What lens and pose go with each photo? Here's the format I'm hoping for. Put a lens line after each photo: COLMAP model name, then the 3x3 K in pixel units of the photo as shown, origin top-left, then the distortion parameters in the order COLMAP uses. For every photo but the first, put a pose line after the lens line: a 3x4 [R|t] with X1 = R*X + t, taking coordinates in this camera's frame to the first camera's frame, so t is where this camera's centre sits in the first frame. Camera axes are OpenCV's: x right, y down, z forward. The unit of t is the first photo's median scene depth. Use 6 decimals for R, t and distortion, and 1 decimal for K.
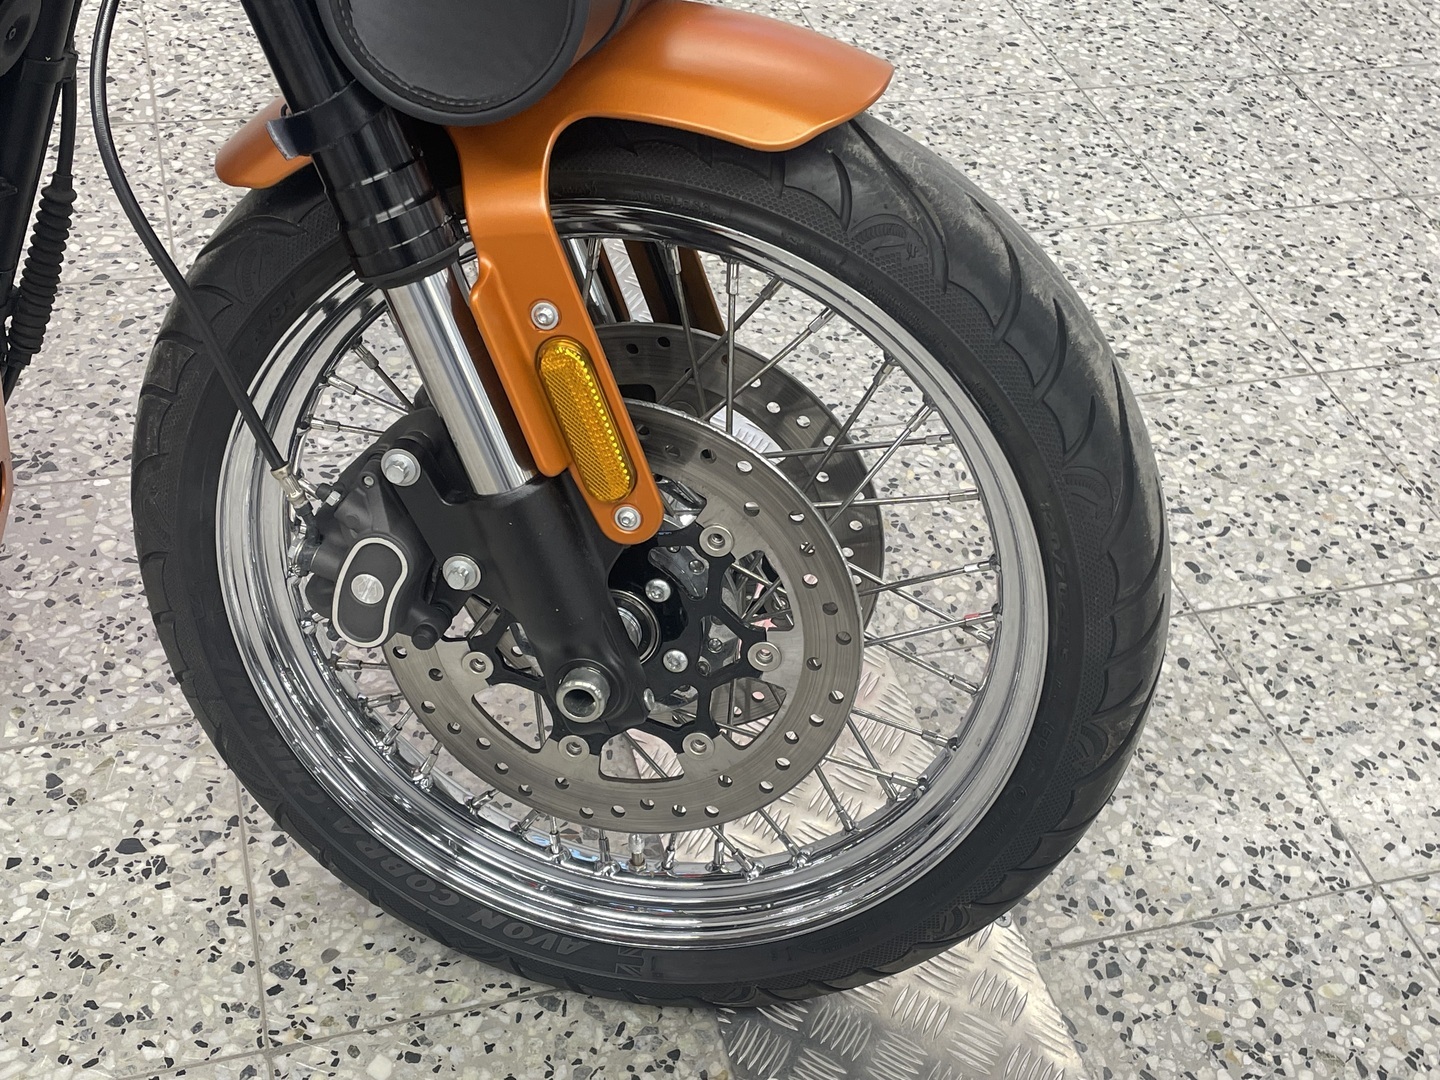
lens RADIAL K [[1747.3, 0, 747.4], [0, 1747.3, 546.6], [0, 0, 1]] dist [0.047905, 0.000000]
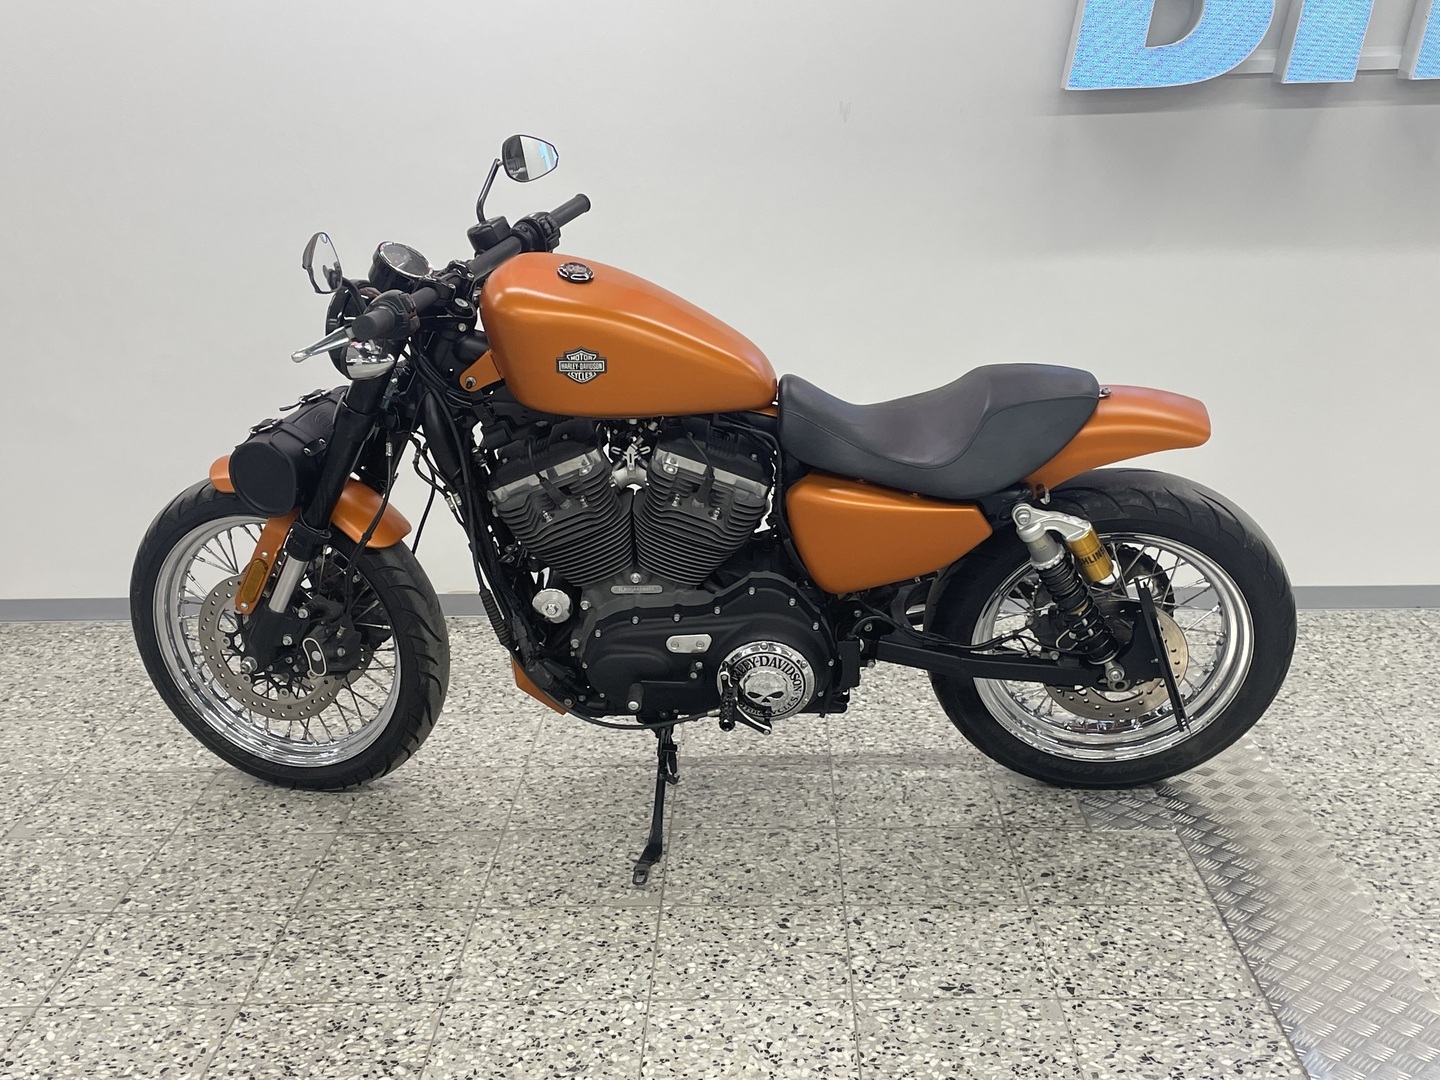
lens RADIAL K [[1803.4, 0, 719.0], [0, 1803.4, 529.9], [0, 0, 1]] dist [0.046693, 0.000000]
pose [[0.942818, -0.035944, -0.331365, -0.035021], [-0.130488, 0.875011, -0.466186, 0.381694], [0.306705, 0.482767, 0.820285, -0.654649]]
